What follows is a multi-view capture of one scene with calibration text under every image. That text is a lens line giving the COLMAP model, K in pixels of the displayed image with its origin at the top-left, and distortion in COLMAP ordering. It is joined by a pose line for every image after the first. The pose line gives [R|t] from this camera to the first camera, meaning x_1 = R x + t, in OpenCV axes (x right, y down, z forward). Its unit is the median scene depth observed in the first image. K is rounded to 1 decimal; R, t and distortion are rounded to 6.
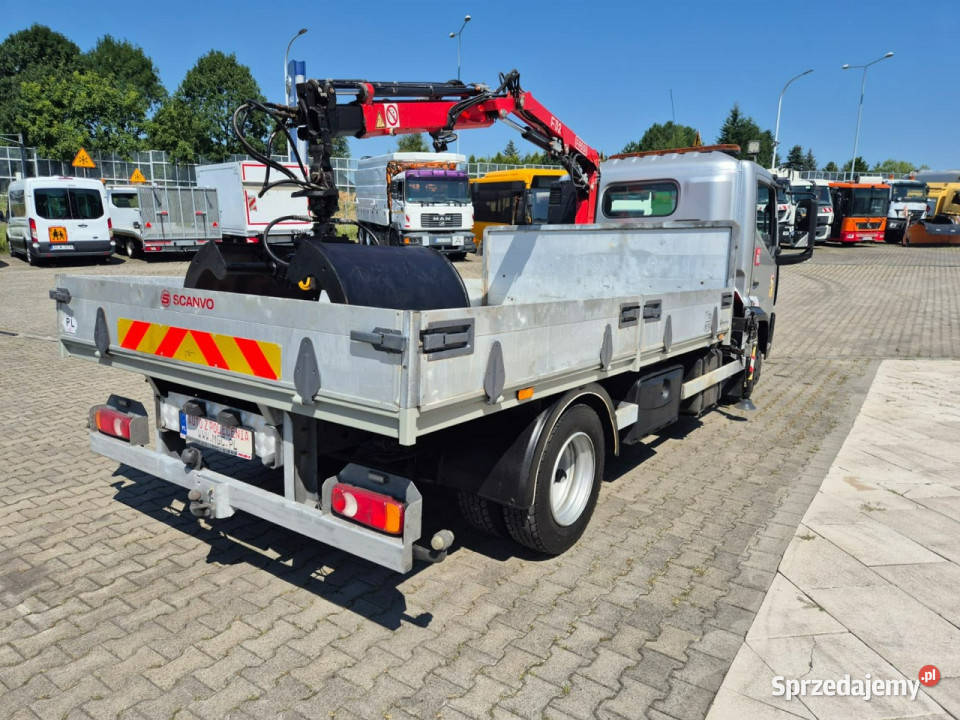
lens RADIAL K [[643.8, 0, 469.8], [0, 643.8, 360.8], [0, 0, 1]] dist [0.073697, -0.065860]
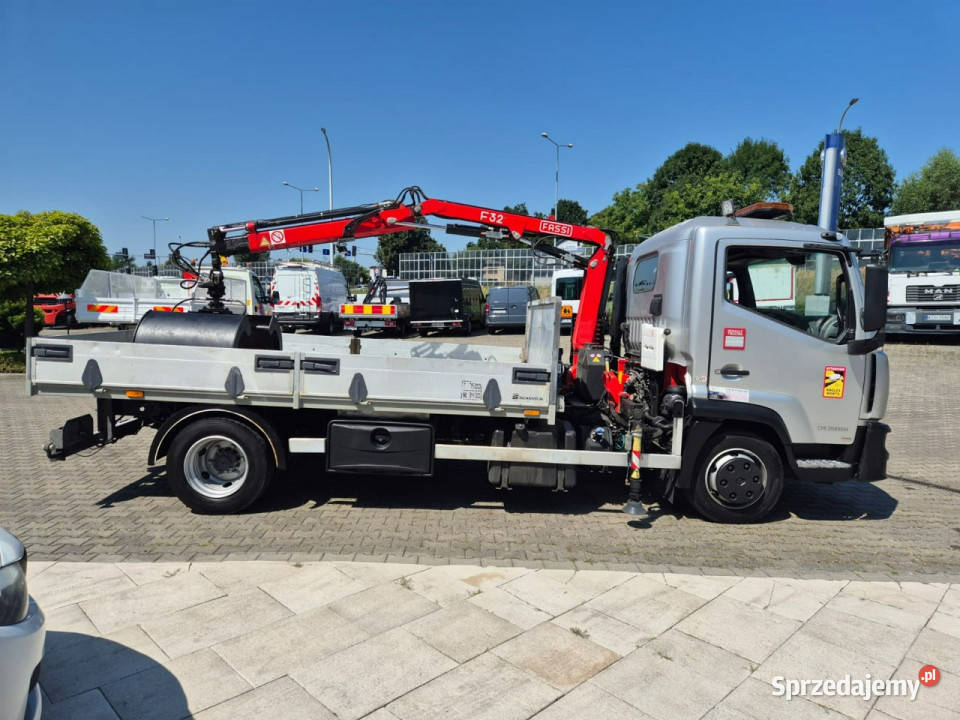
lens RADIAL K [[636.3, 0, 474.4], [0, 636.3, 355.6], [0, 0, 1]] dist [0.068911, -0.056879]
pose [[0.591108, 0.061582, -0.804238, 1.505481], [-0.159878, 0.986243, -0.041990, -0.093883], [0.790588, 0.153401, 0.592822, 0.483385]]
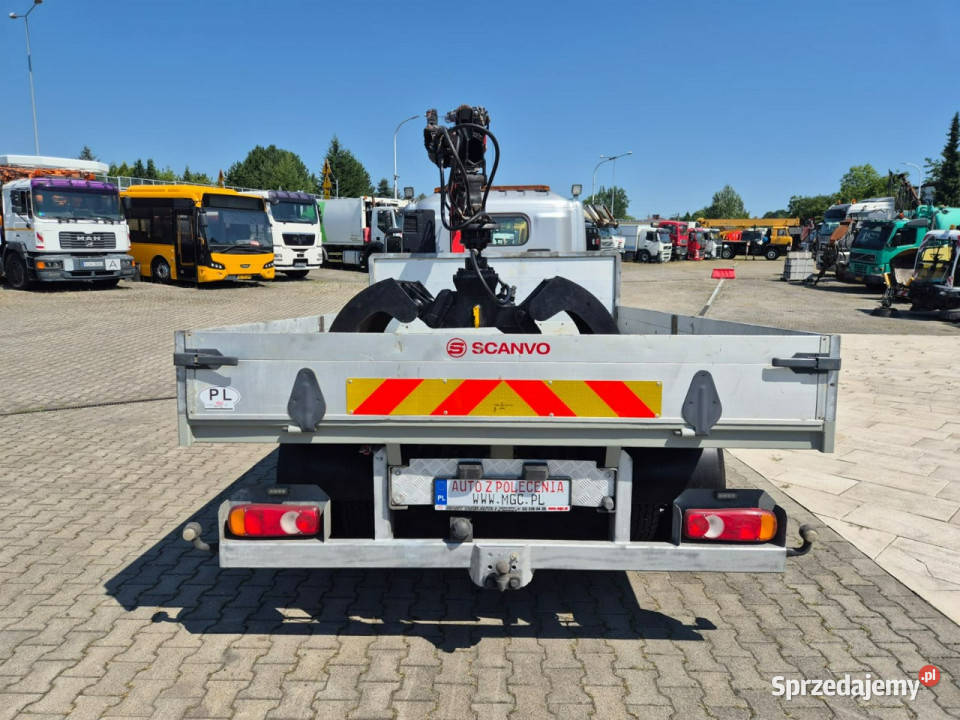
lens RADIAL K [[645.7, 0, 480.0], [0, 645.7, 360.0], [0, 0, 1]] dist [0.079474, -0.075424]
pose [[0.819248, -0.093649, 0.565741, -0.698520], [0.112902, 0.993606, 0.000982, -0.057980], [-0.562215, 0.063069, 0.824582, 0.210670]]
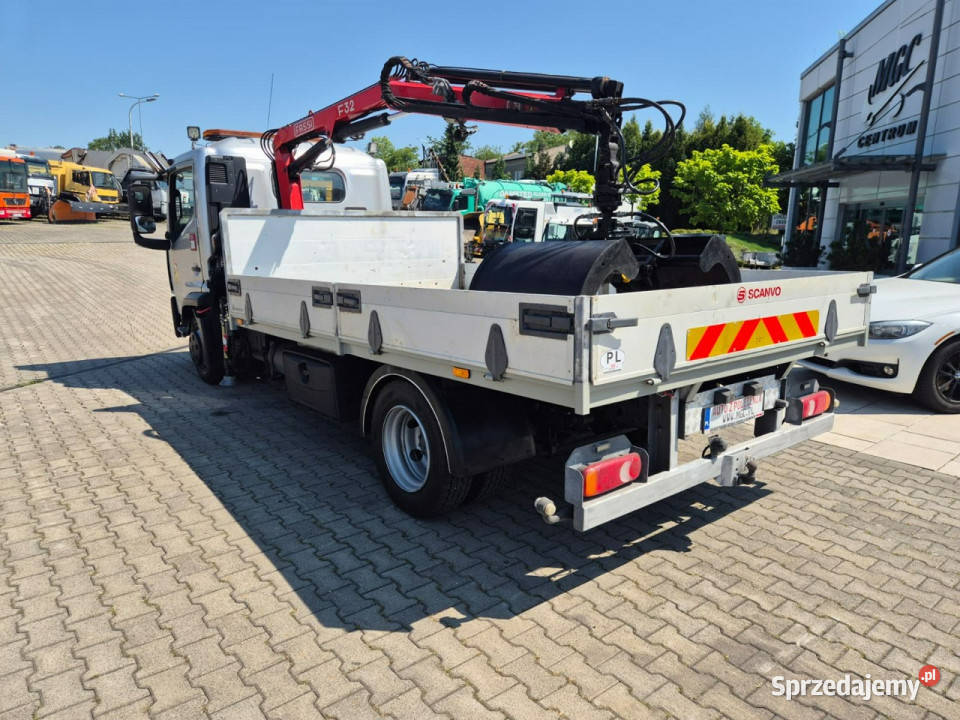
lens RADIAL K [[644.3, 0, 483.8], [0, 644.3, 359.1], [0, 0, 1]] dist [0.069739, -0.056182]
pose [[0.264301, -0.203967, 0.942625, -1.192461], [0.171249, 0.971775, 0.162258, -0.178012], [-0.949115, 0.118539, 0.291770, 0.830267]]
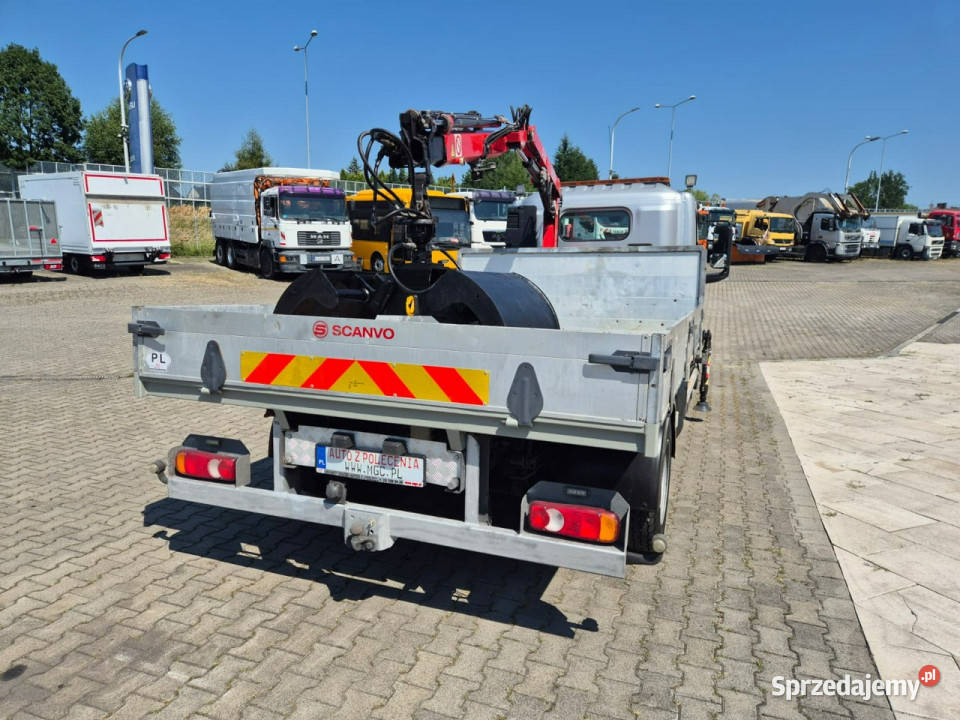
lens RADIAL K [[645.7, 0, 480.0], [0, 645.7, 360.0], [0, 0, 1]] dist [0.079474, -0.075424]
pose [[0.966748, -0.040956, 0.252429, -0.364127], [0.047912, 0.998621, -0.021467, -0.013158], [-0.251202, 0.032848, 0.967377, 0.001361]]
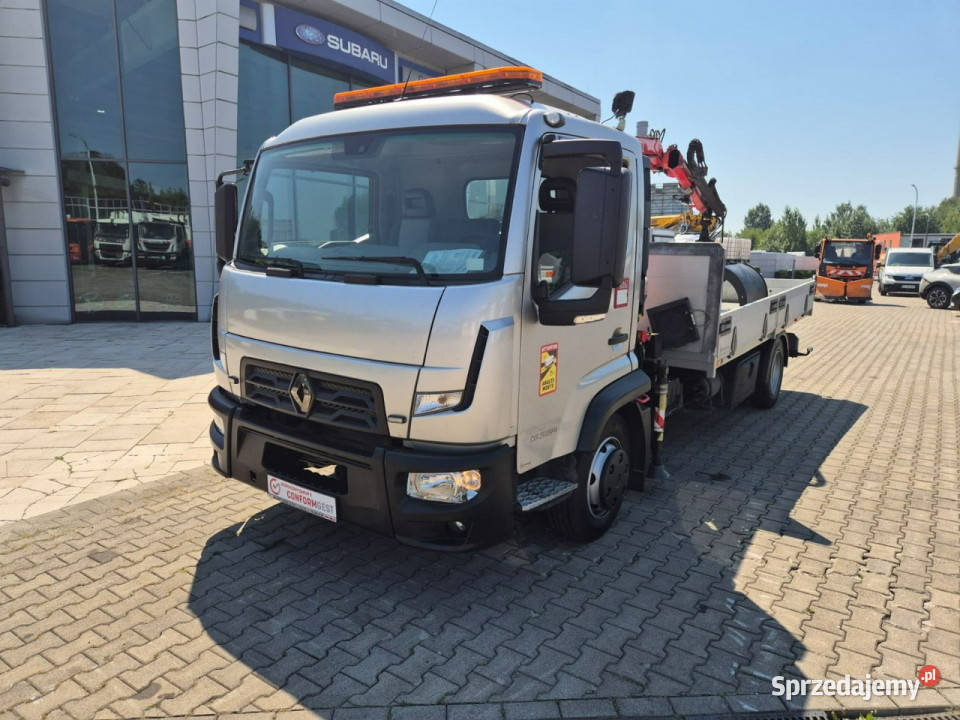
lens RADIAL K [[638.1, 0, 480.0], [0, 638.1, 360.0], [0, 0, 1]] dist [0.063659, -0.051093]
pose [[-0.999522, -0.030469, -0.005304, 0.505379], [-0.030455, 0.939822, 0.340305, -0.554657], [-0.005384, 0.340303, -0.940300, 2.965570]]
